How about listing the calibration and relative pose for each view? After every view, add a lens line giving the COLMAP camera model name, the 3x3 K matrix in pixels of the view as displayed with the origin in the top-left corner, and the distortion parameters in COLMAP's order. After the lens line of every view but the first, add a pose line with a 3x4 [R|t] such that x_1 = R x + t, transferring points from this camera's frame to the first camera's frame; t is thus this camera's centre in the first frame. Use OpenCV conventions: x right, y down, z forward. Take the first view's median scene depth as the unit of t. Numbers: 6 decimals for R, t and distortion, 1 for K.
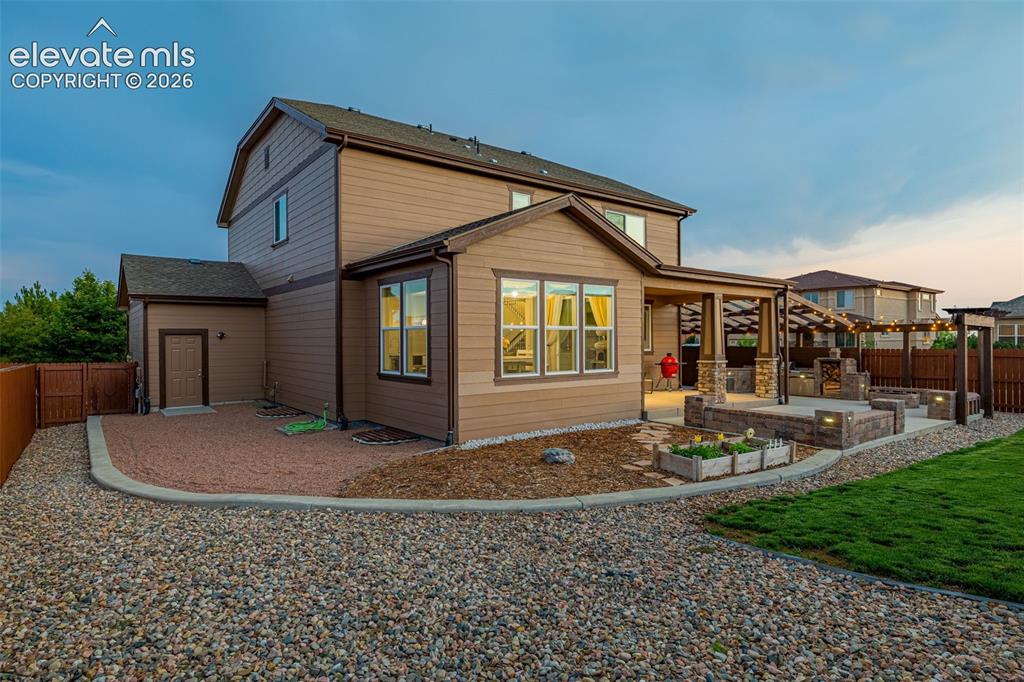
lens RADIAL K [[571.3, 0, 512.0], [0, 571.3, 341.0], [0, 0, 1]] dist [0.000958, 0.000270]
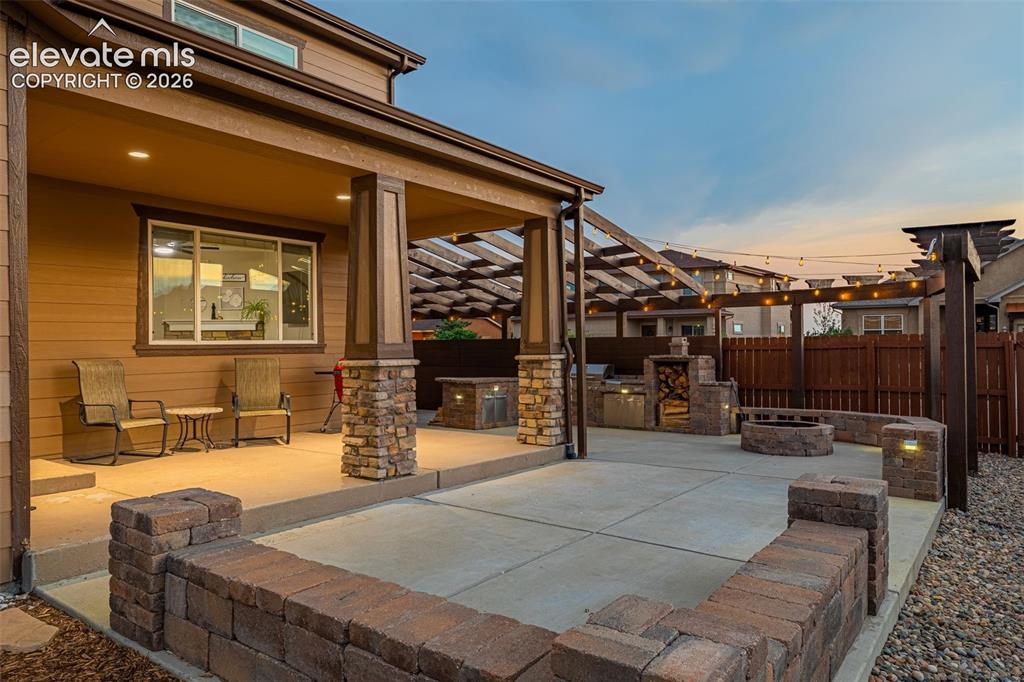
lens RADIAL K [[677.0, 0, 526.5], [0, 677.0, 341.2], [0, 0, 1]] dist [0.000681, 0.000087]
pose [[0.958682, -0.005772, 0.284420, 0.284223], [0.008395, 0.999933, -0.008003, 0.023420], [-0.284355, 0.010060, 0.958666, 0.496497]]
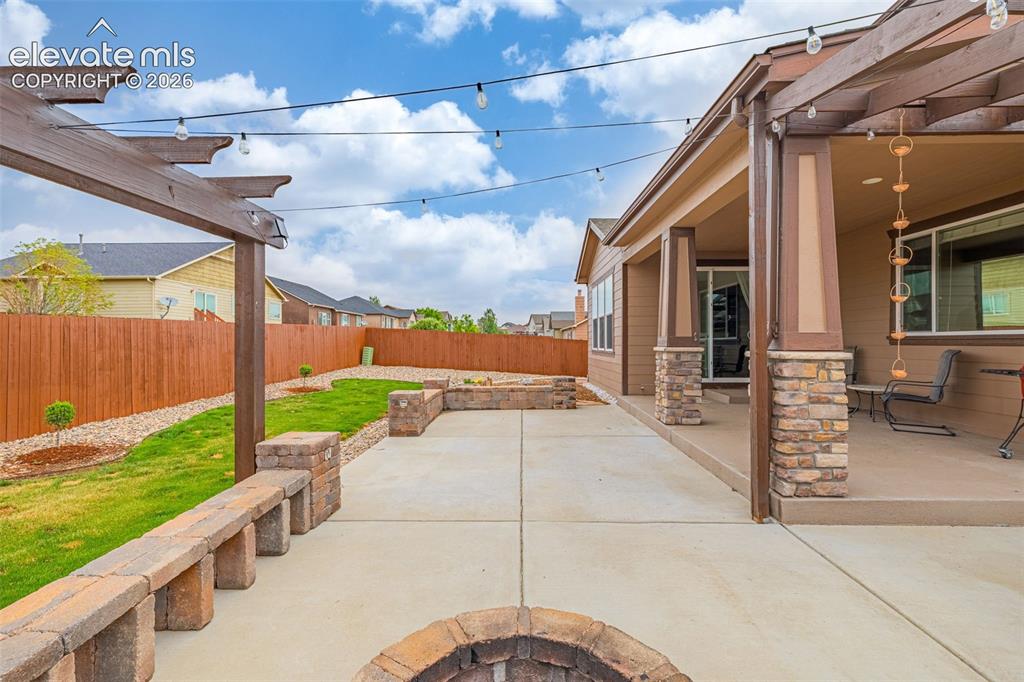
lens RADIAL K [[435.3, 0, 512.0], [0, 435.3, 341.0], [0, 0, 1]] dist [0.000336, -0.000075]
pose [[-0.623834, 0.002275, -0.781554, 0.709958], [0.002043, 0.999997, 0.001280, 0.023523], [0.781555, -0.000798, -0.623836, 1.024065]]
